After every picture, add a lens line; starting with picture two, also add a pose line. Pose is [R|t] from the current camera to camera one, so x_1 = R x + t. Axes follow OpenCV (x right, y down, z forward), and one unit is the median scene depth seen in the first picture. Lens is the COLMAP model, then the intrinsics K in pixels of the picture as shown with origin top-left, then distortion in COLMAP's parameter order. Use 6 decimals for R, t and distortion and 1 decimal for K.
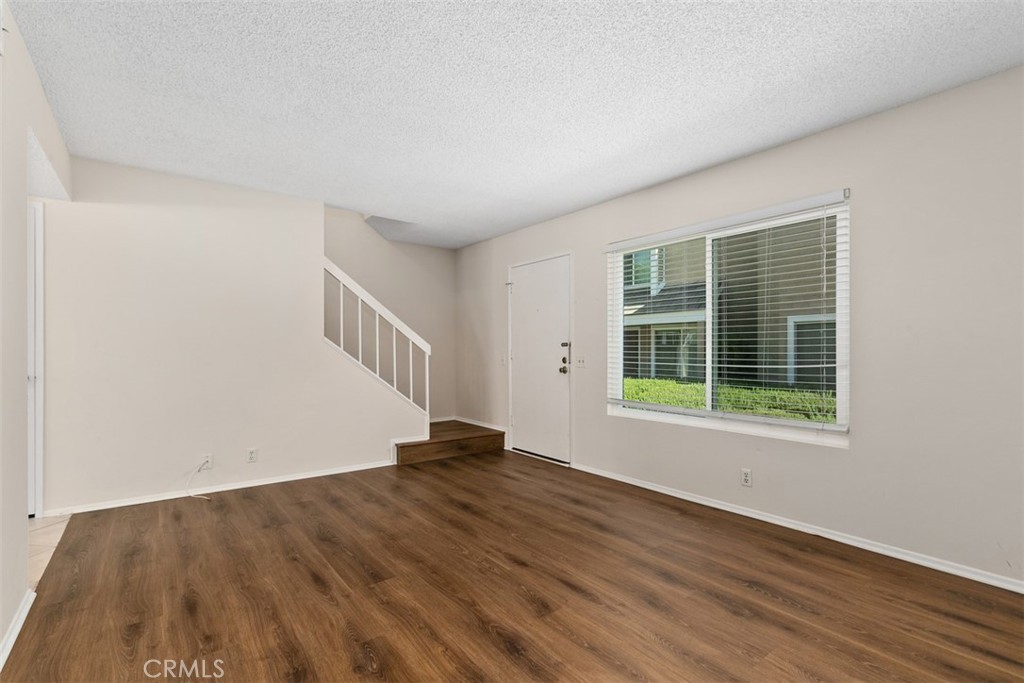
lens RADIAL K [[473.3, 0, 499.9], [0, 473.3, 344.7], [0, 0, 1]] dist [0.005865, -0.000202]
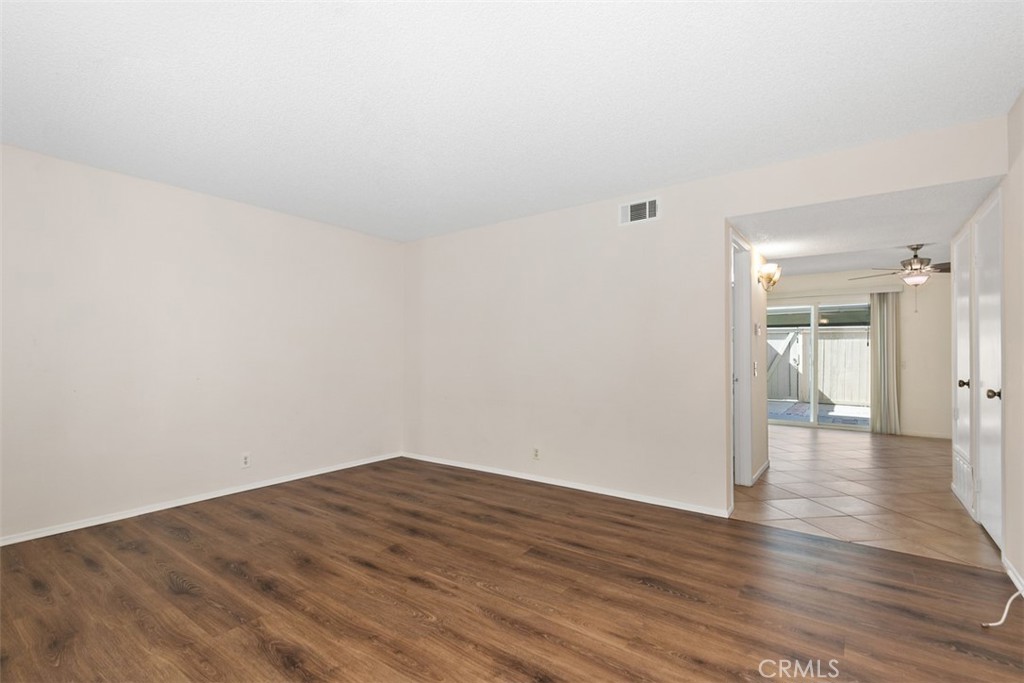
lens RADIAL K [[473.3, 0, 499.9], [0, 473.3, 344.7], [0, 0, 1]] dist [0.005865, -0.000202]
pose [[-0.958345, -0.005651, -0.285556, 0.145872], [0.002960, 0.999554, -0.029713, 0.004701], [0.285597, -0.029320, -0.957901, 1.809013]]
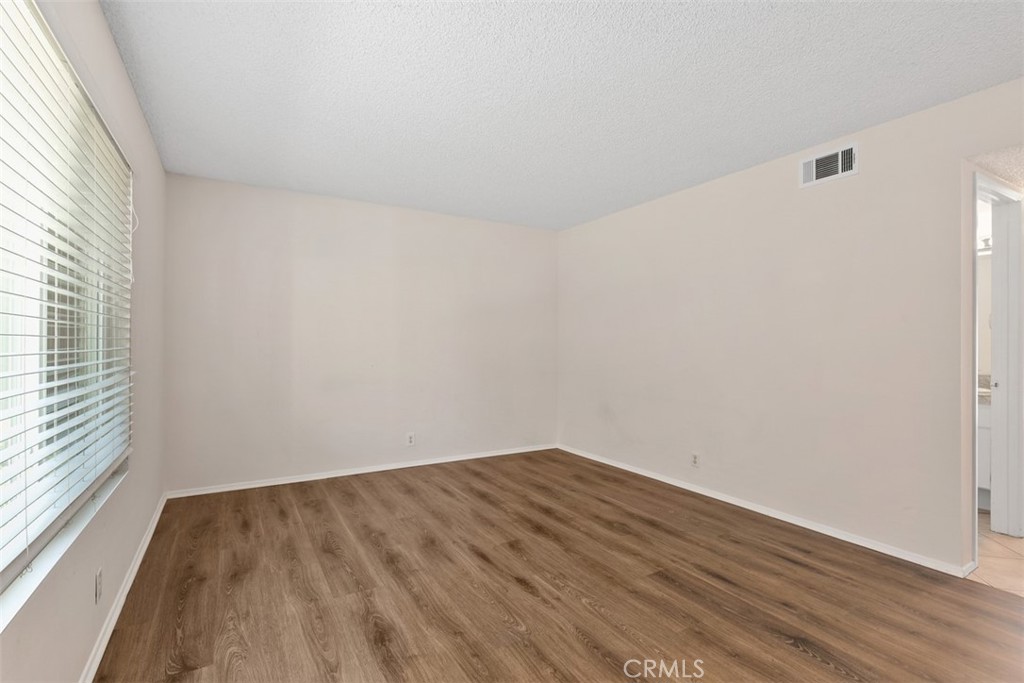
lens RADIAL K [[472.7, 0, 502.0], [0, 472.7, 342.1], [0, 0, 1]] dist [-0.005168, -0.000367]
pose [[-0.993695, -0.005591, 0.111981, -0.017017], [-0.006841, 0.999918, -0.010784, -0.005585], [-0.111911, -0.011482, -0.993652, 1.757951]]
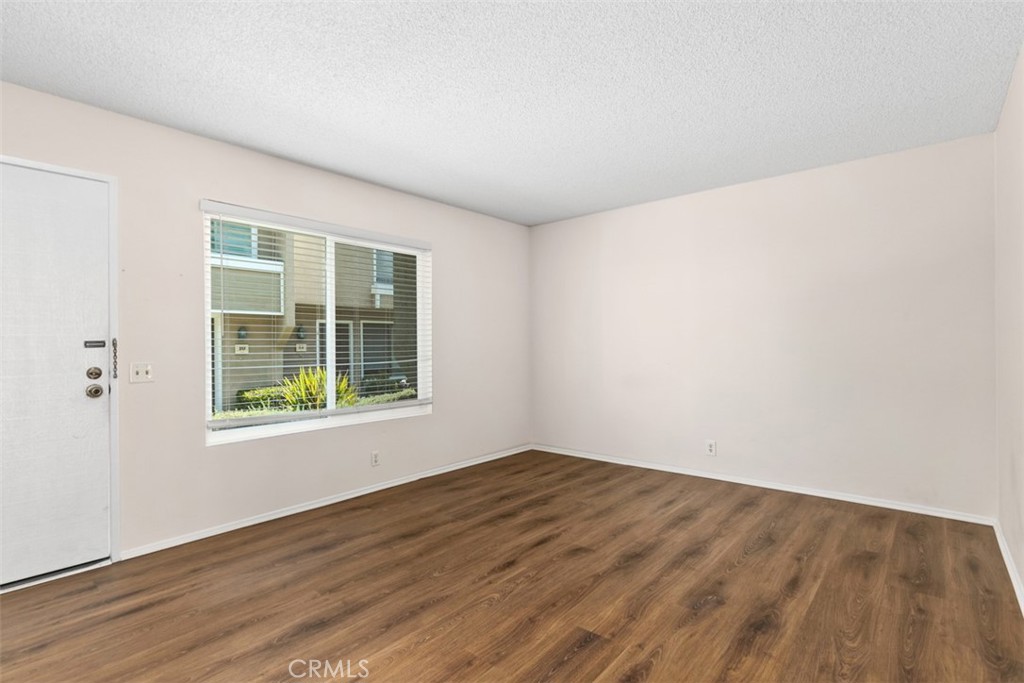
lens RADIAL K [[496.5, 0, 512.0], [0, 496.5, 341.5], [0, 0, 1]] dist [0.001138, 0.000155]
pose [[-0.229403, 0.007597, 0.973302, -0.885915], [-0.002984, 0.999959, -0.008509, 0.000263], [-0.973327, -0.004856, -0.229371, 1.118527]]
